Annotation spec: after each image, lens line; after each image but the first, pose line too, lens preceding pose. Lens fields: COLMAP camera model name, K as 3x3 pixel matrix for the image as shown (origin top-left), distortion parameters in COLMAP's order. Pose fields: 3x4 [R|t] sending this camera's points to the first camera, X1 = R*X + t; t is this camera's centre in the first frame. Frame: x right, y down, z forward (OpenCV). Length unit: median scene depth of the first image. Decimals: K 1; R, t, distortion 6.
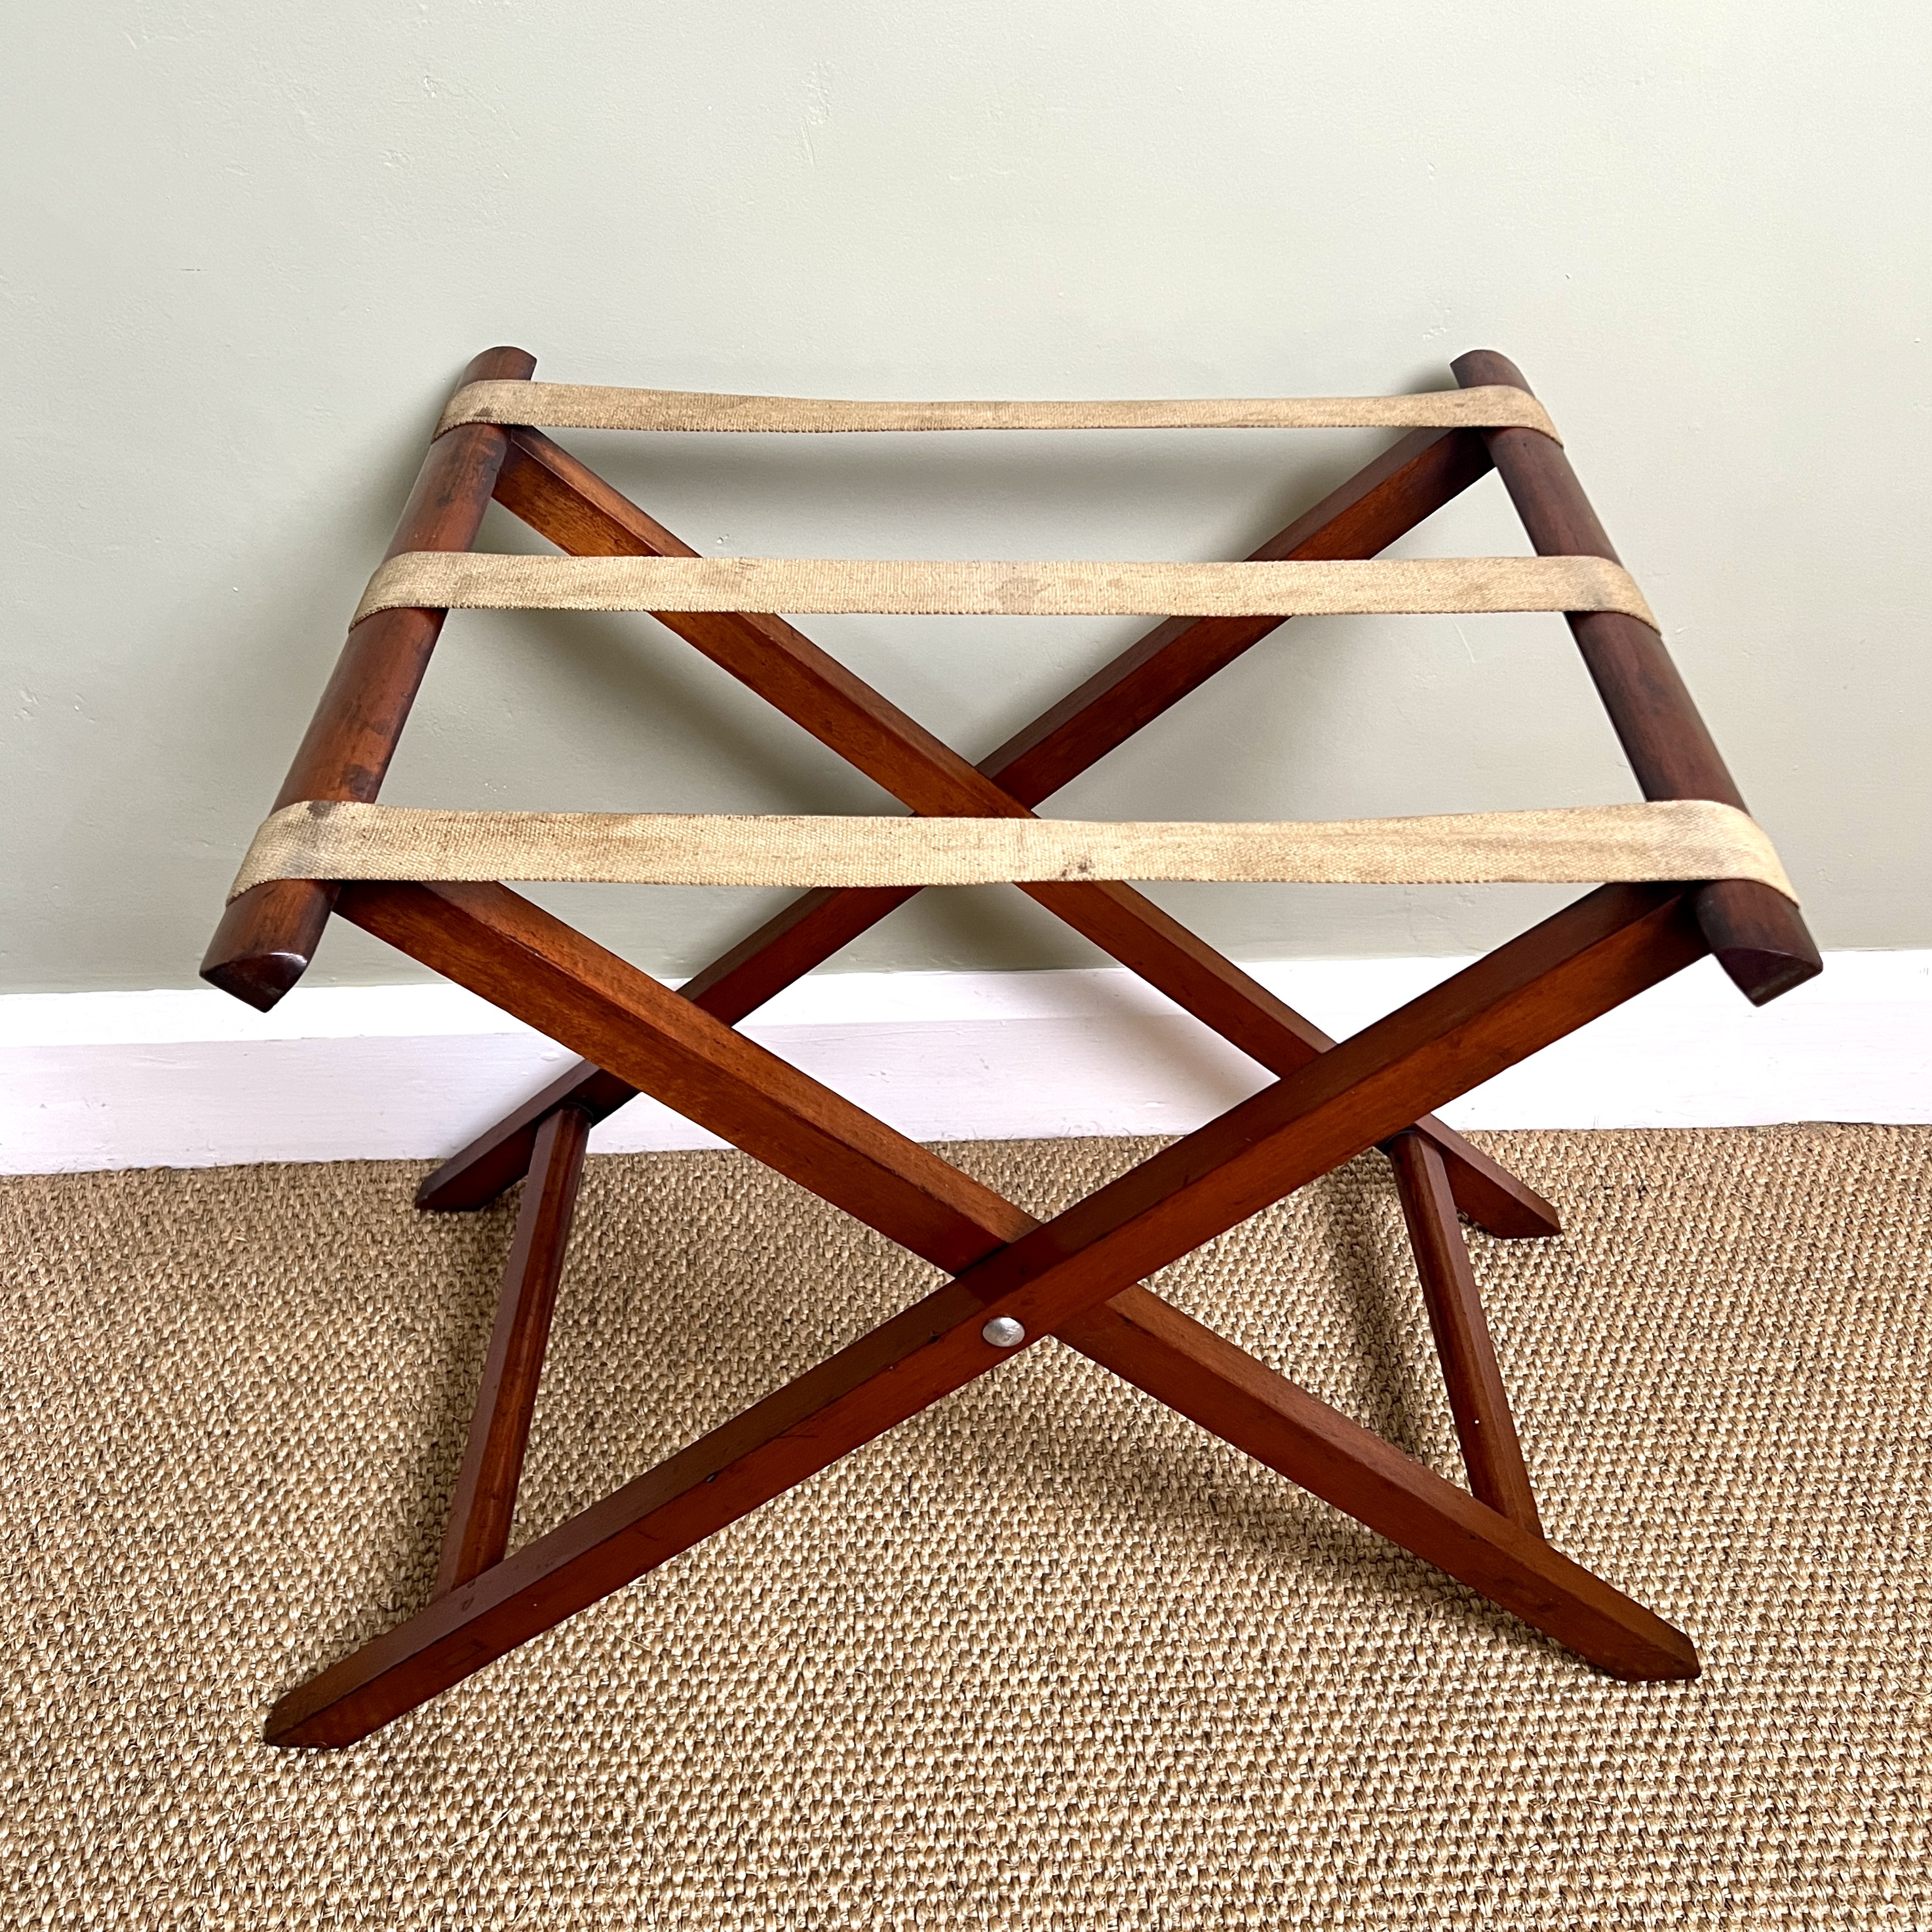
lens RADIAL K [[2055.0, 0, 1041.2], [0, 2055.0, 981.8], [0, 0, 1]] dist [0.010400, 0.000000]
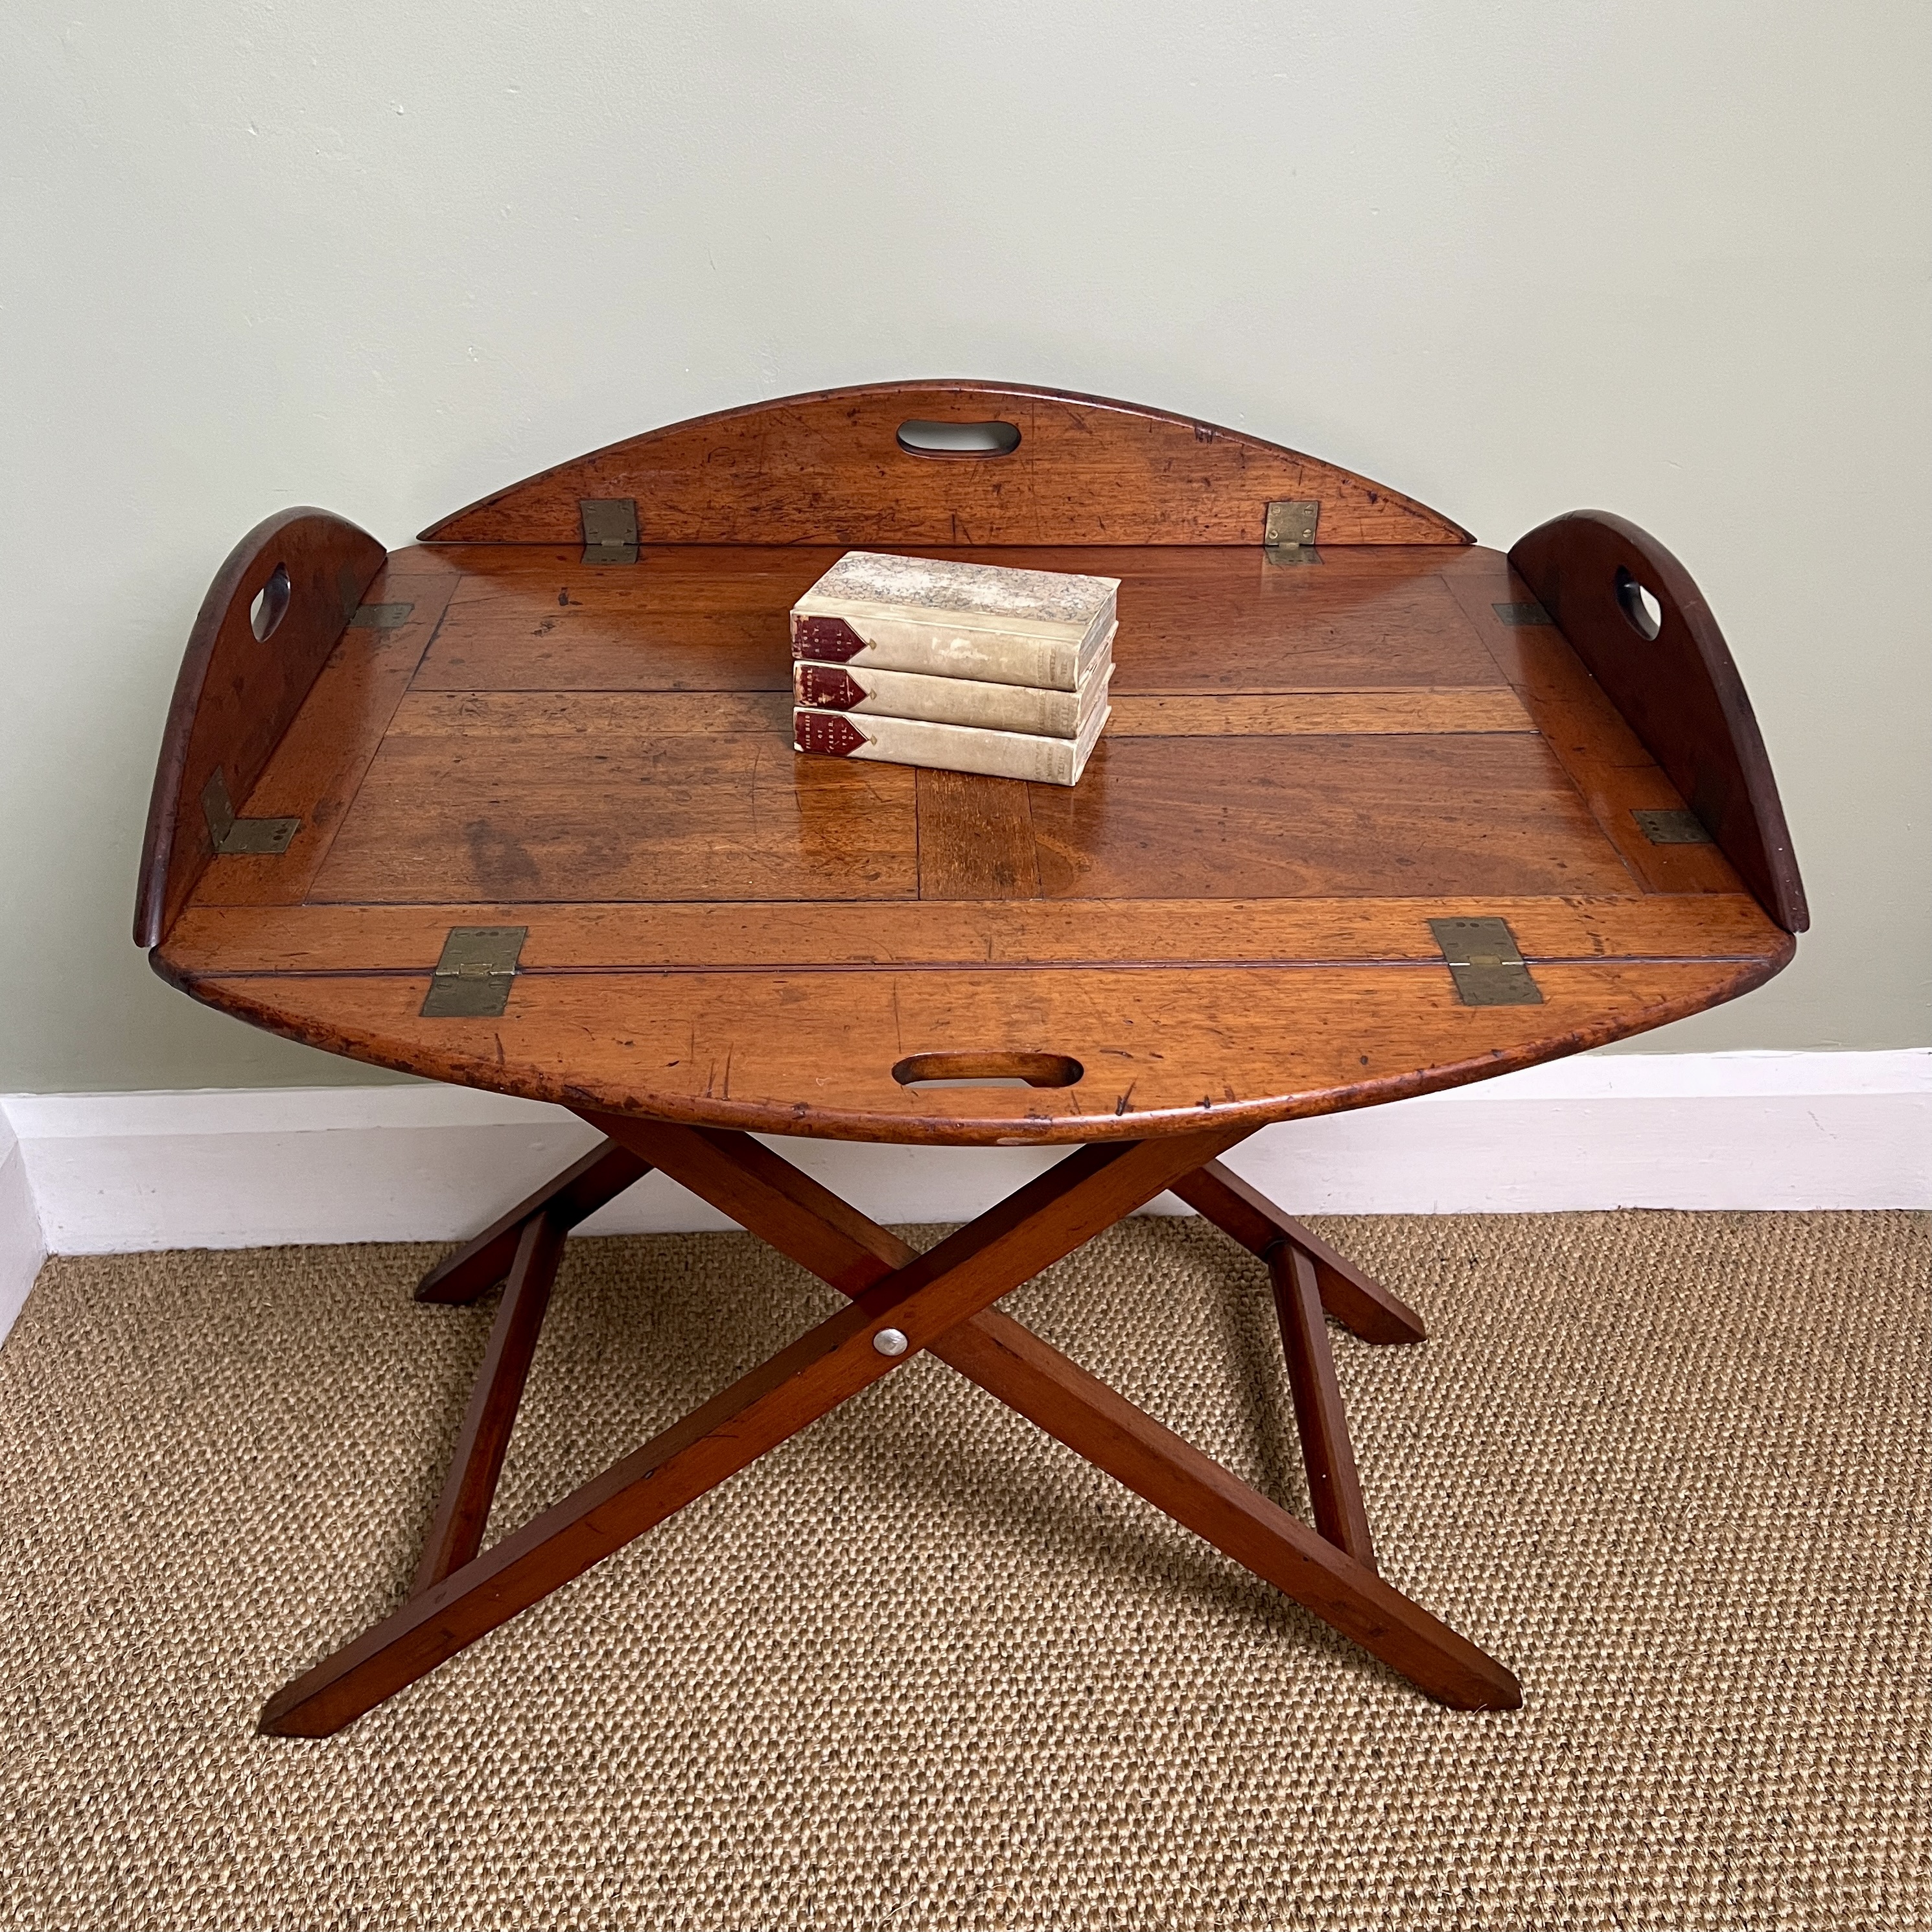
lens RADIAL K [[2055.0, 0, 1051.8], [0, 2055.0, 975.5], [0, 0, 1]] dist [0.010400, 0.000000]
pose [[0.999782, -0.005878, 0.020048, 0.037547], [0.008453, 0.991360, -0.130894, 0.113715], [-0.019105, 0.131034, 0.991194, -0.218358]]
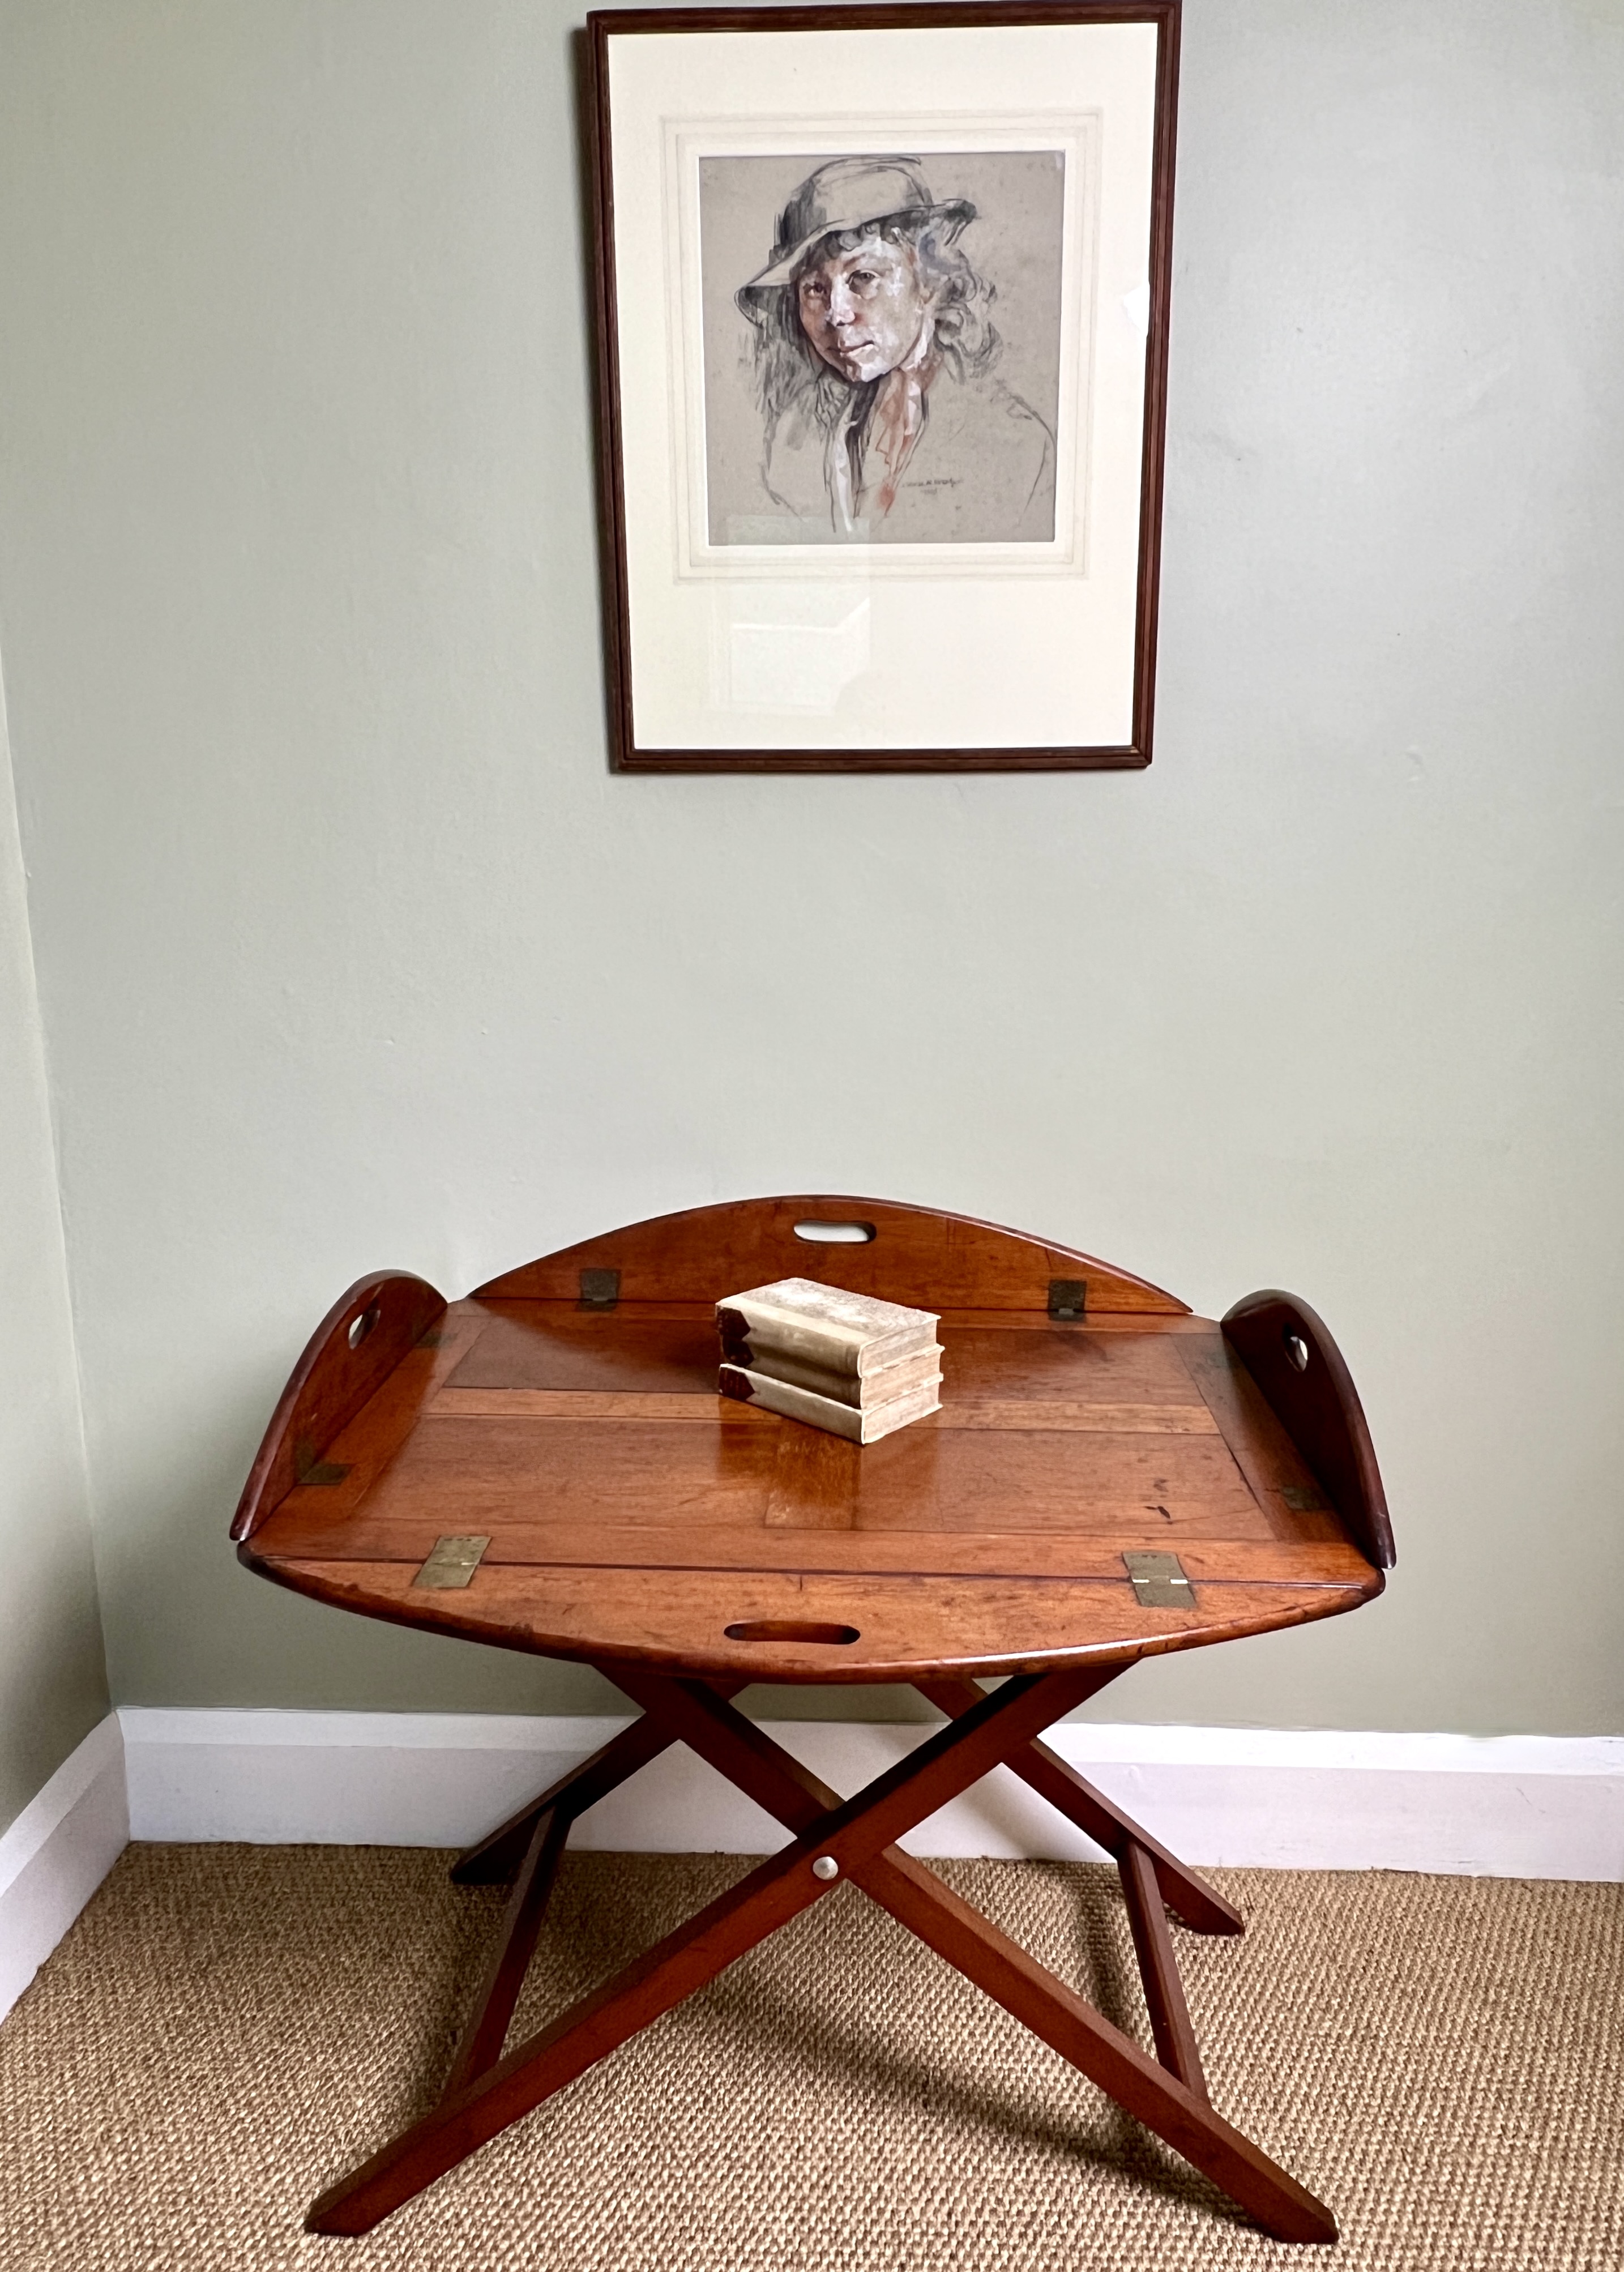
lens RADIAL K [[1652.2, 0, 902.2], [0, 1652.2, 990.9], [0, 0, 1]] dist [-0.016931, 0.009475]
pose [[0.998854, 0.014402, -0.045640, 0.117131], [-0.036631, 0.843799, -0.535408, 0.230476], [0.030800, 0.536466, 0.843360, -0.392851]]
